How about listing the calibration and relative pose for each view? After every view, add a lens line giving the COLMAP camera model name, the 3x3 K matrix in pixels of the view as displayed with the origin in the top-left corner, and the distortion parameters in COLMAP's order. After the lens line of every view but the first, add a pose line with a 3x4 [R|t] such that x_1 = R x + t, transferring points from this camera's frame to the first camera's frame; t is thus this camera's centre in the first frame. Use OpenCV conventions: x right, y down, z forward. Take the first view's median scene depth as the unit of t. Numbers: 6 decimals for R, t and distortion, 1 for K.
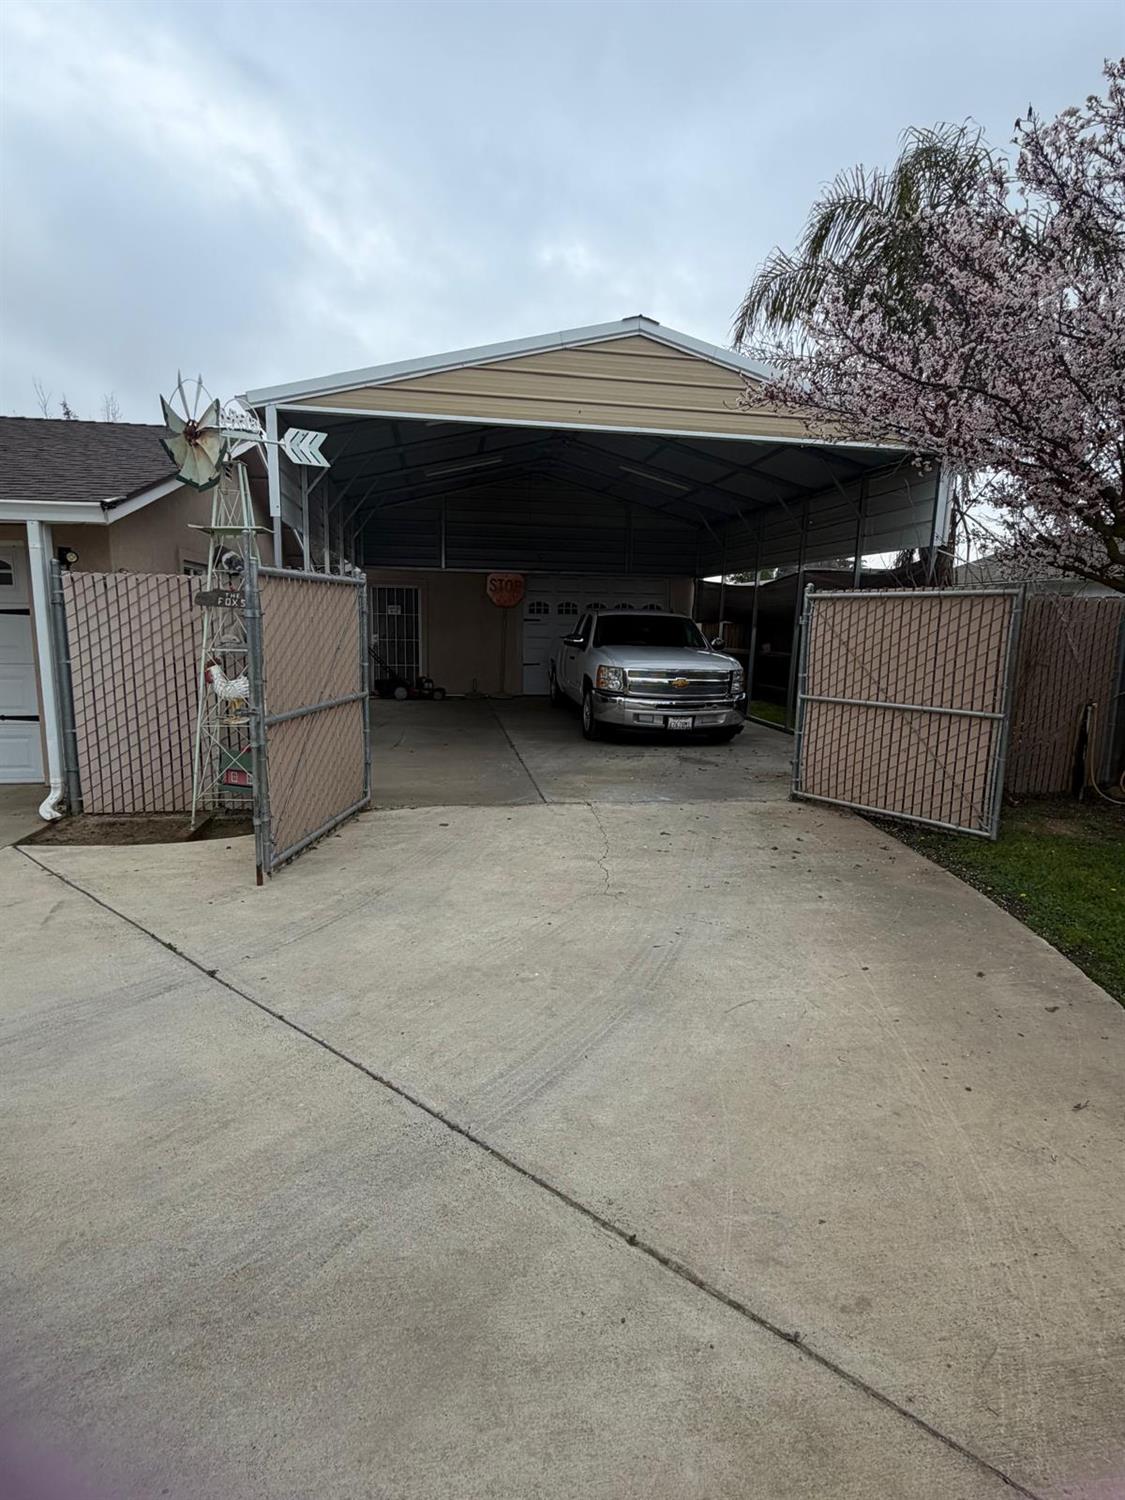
lens RADIAL K [[756.6, 0, 565.7], [0, 756.6, 747.7], [0, 0, 1]] dist [-0.001706, 0.002252]
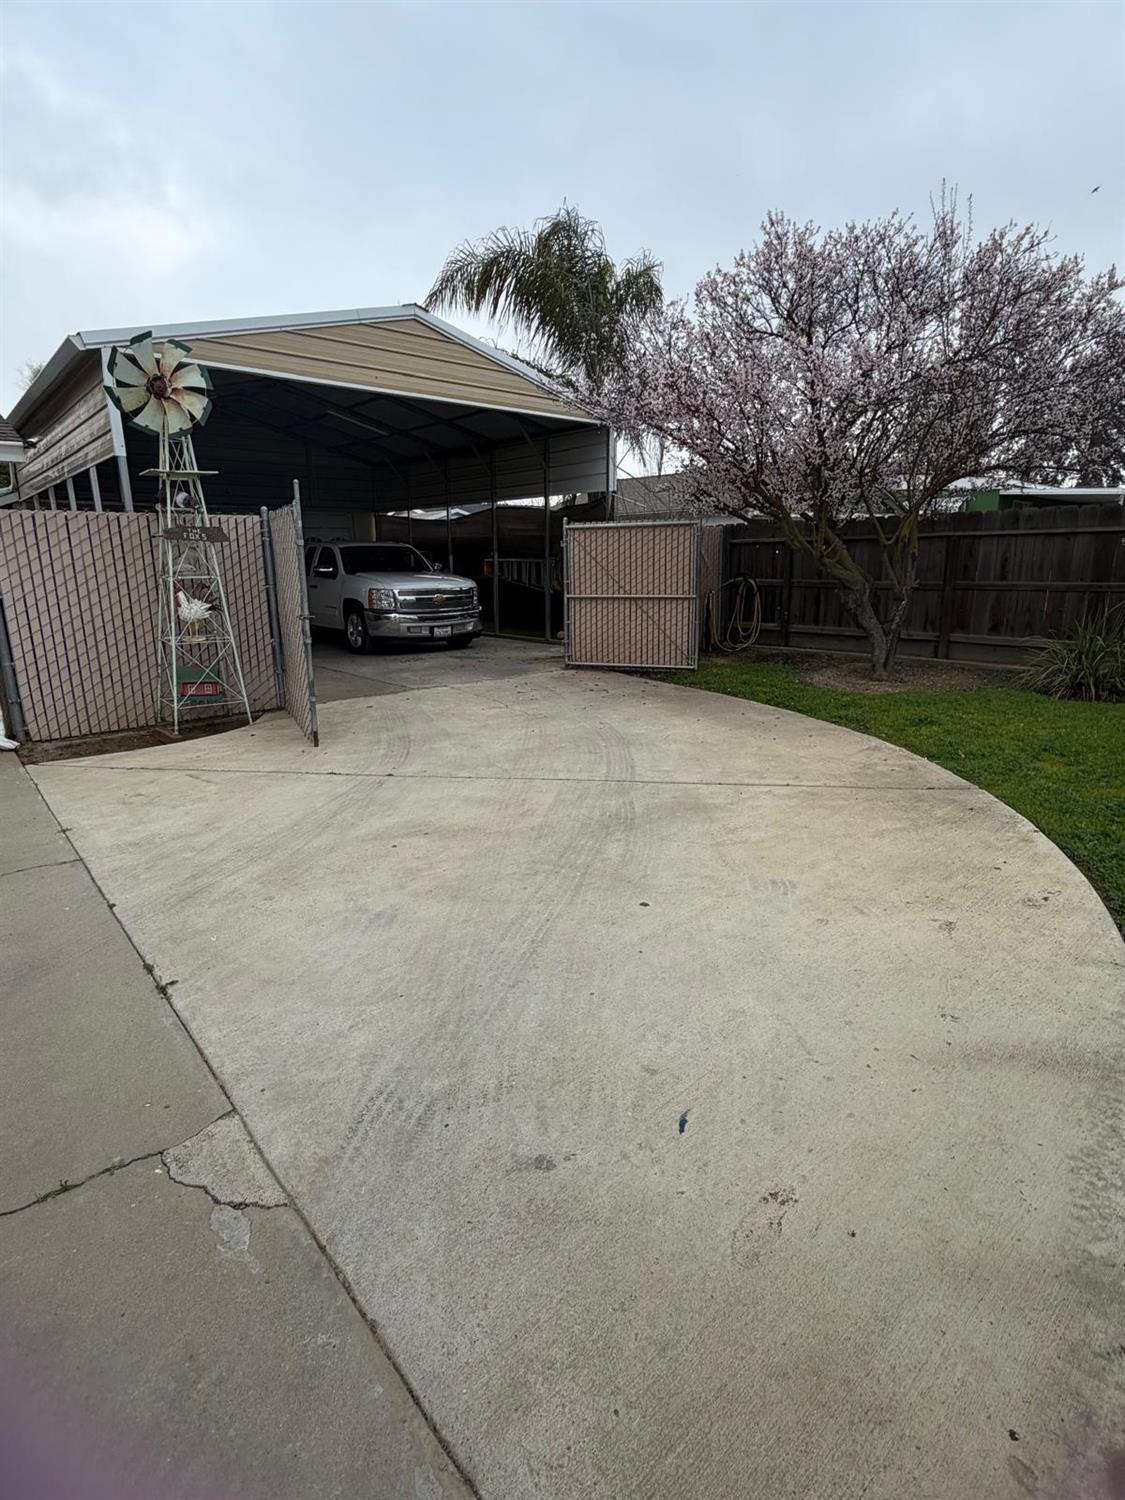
lens RADIAL K [[756.6, 0, 567.7], [0, 756.6, 751.2], [0, 0, 1]] dist [-0.001706, 0.002252]
pose [[0.847061, -0.160544, 0.506669, -0.554048], [0.116173, 0.986164, 0.118257, 0.062970], [-0.518644, -0.041309, 0.853992, -0.307908]]
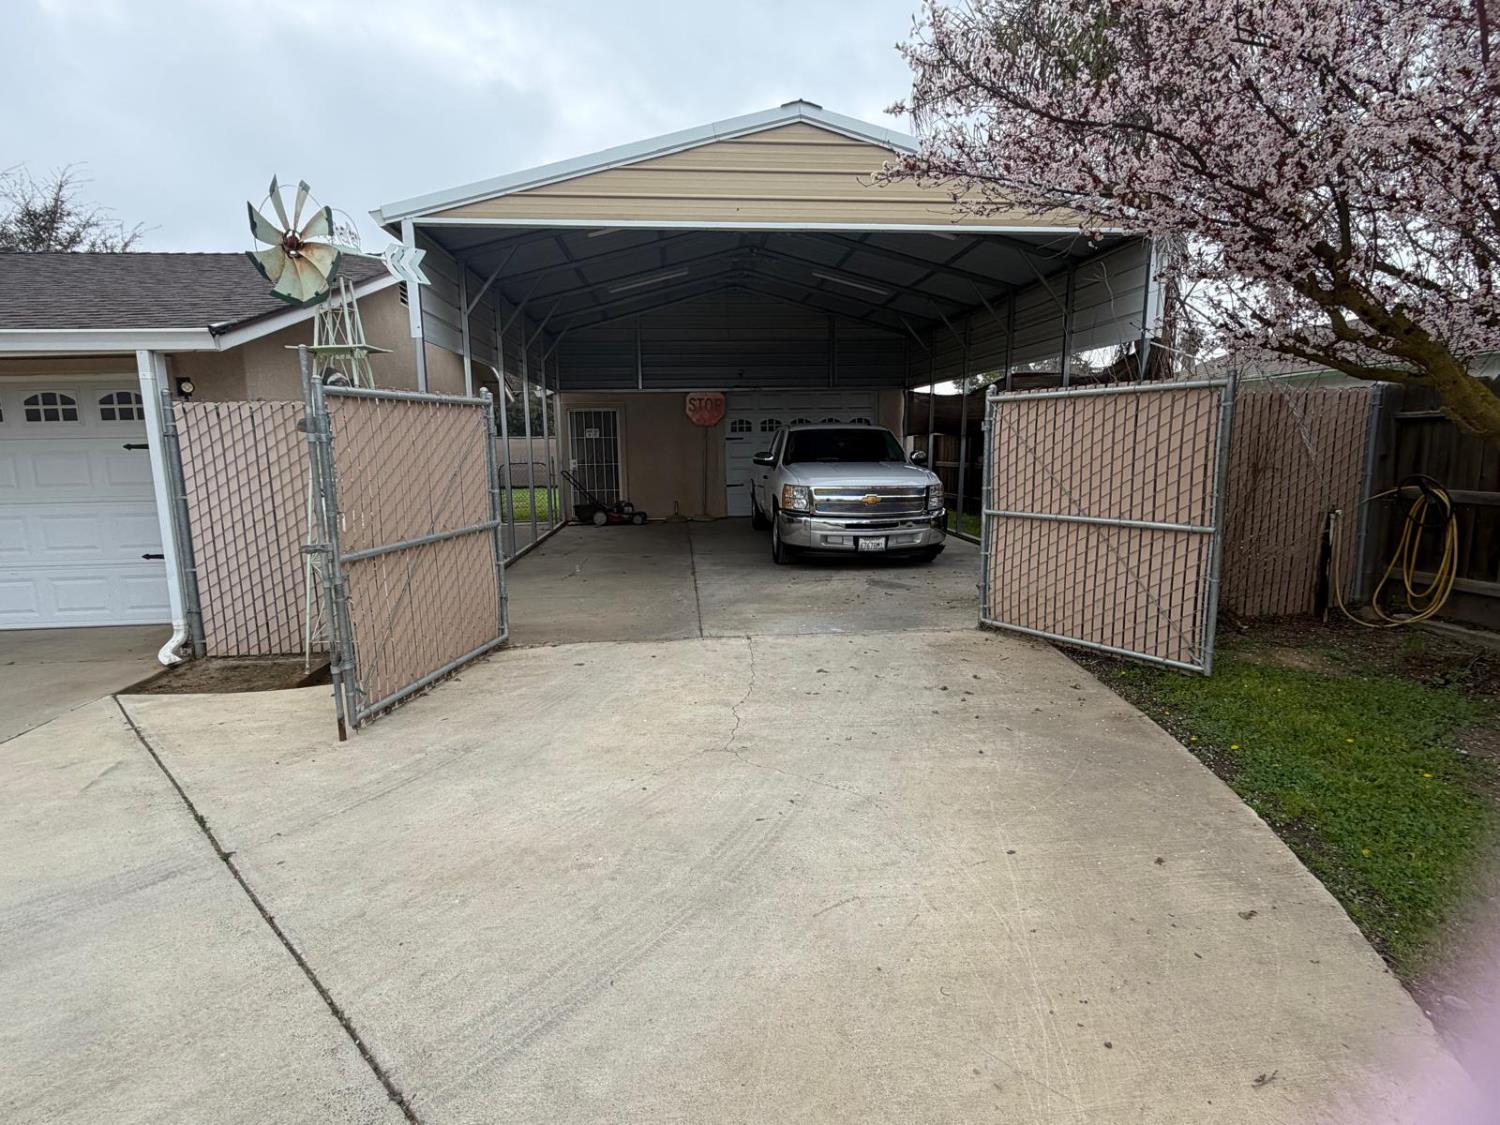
lens RADIAL K [[756.6, 0, 749.2], [0, 756.6, 561.9], [0, 0, 1]] dist [-0.001706, 0.002252]
pose [[0.996826, -0.022610, -0.076330, 0.116412], [0.021985, 0.999718, -0.009026, -0.008823], [0.076512, 0.007319, 0.997042, 0.110036]]
